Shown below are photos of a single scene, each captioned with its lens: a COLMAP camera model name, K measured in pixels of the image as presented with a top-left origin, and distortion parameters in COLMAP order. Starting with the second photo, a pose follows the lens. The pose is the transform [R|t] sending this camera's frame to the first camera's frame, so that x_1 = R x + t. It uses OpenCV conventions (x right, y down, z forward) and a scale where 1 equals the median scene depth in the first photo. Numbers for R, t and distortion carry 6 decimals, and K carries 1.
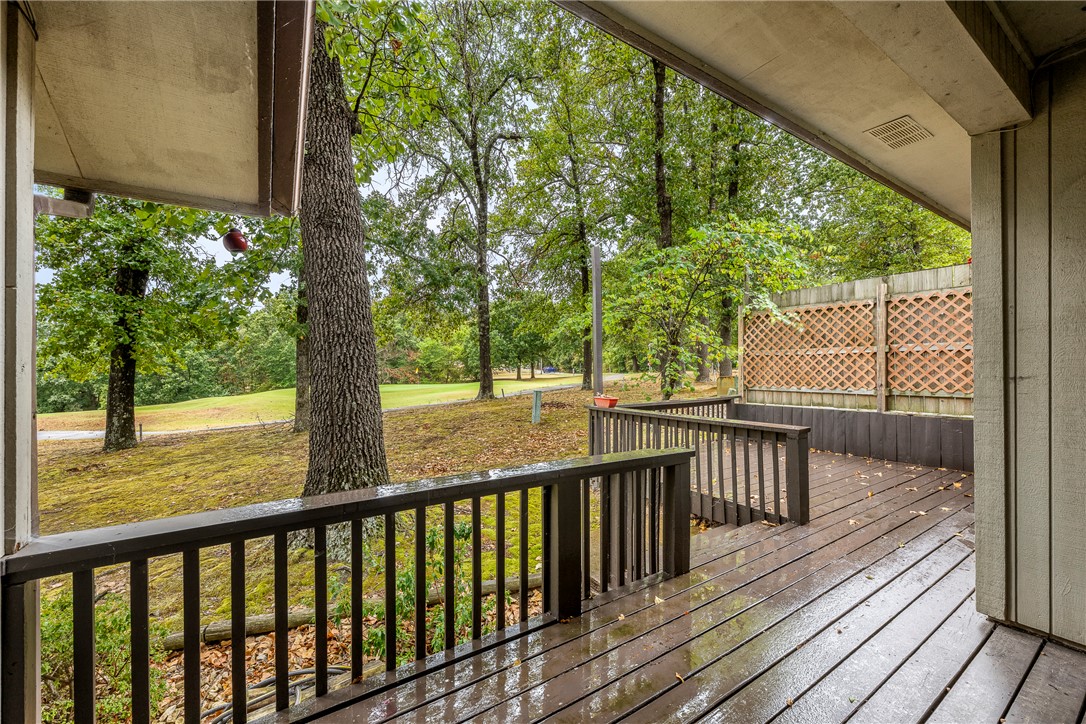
lens RADIAL K [[434.0, 0, 522.7], [0, 434.0, 363.8], [0, 0, 1]] dist [-0.003765, 0.000215]
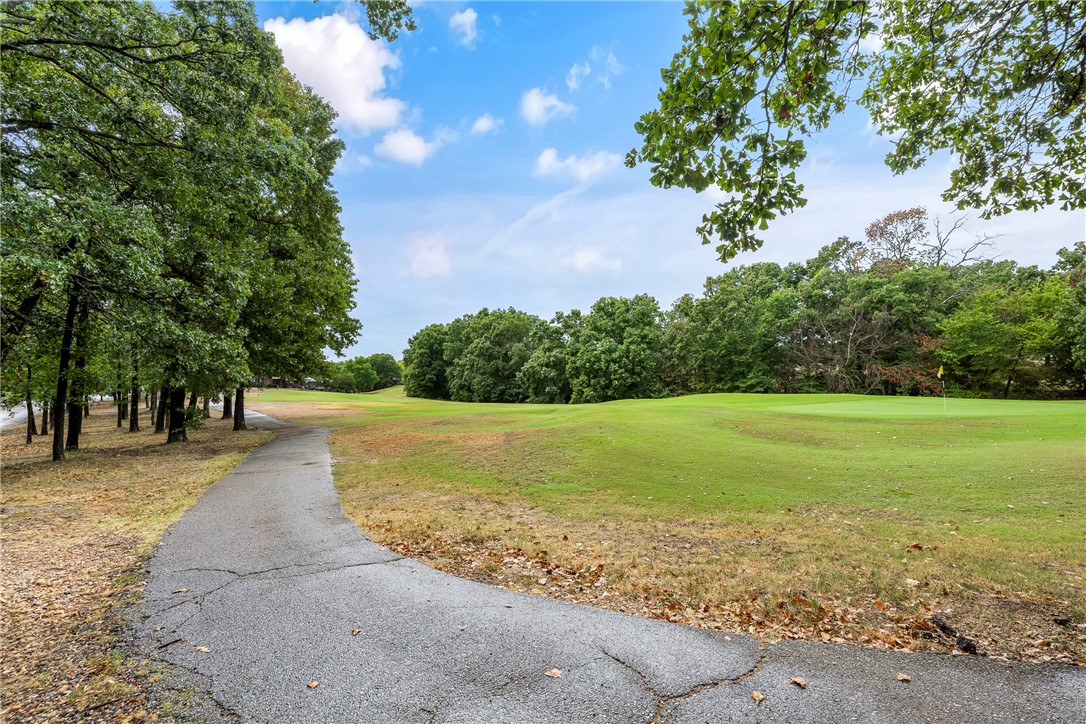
lens RADIAL K [[486.8, 0, 545.8], [0, 486.8, 370.5], [0, 0, 1]] dist [-0.003072, -0.000430]
pose [[0.610540, 0.014885, -0.791845, -0.680898], [0.002434, 0.999783, 0.020670, 0.018831], [0.791982, -0.014547, 0.610372, 2.631212]]
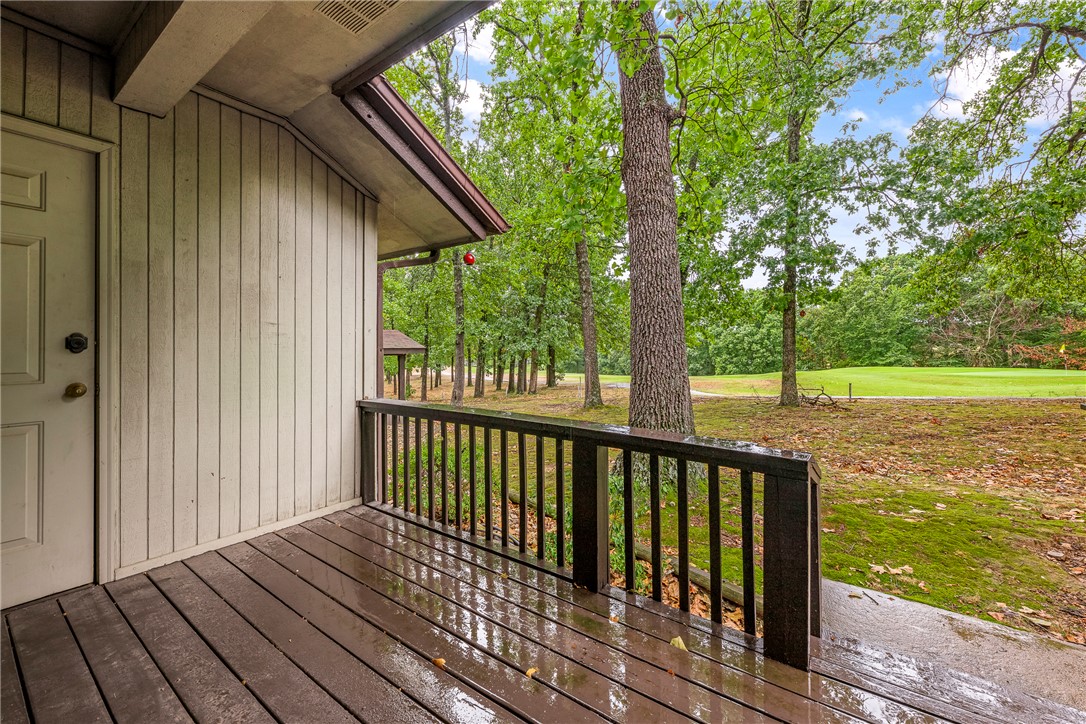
lens RADIAL K [[434.0, 0, 549.9], [0, 434.0, 344.0], [0, 0, 1]] dist [-0.003765, 0.000215]
pose [[0.400452, -0.000306, -0.916318, 0.350310], [0.006346, 0.999977, 0.002439, 0.019236], [0.916296, -0.006792, 0.400445, 0.205278]]
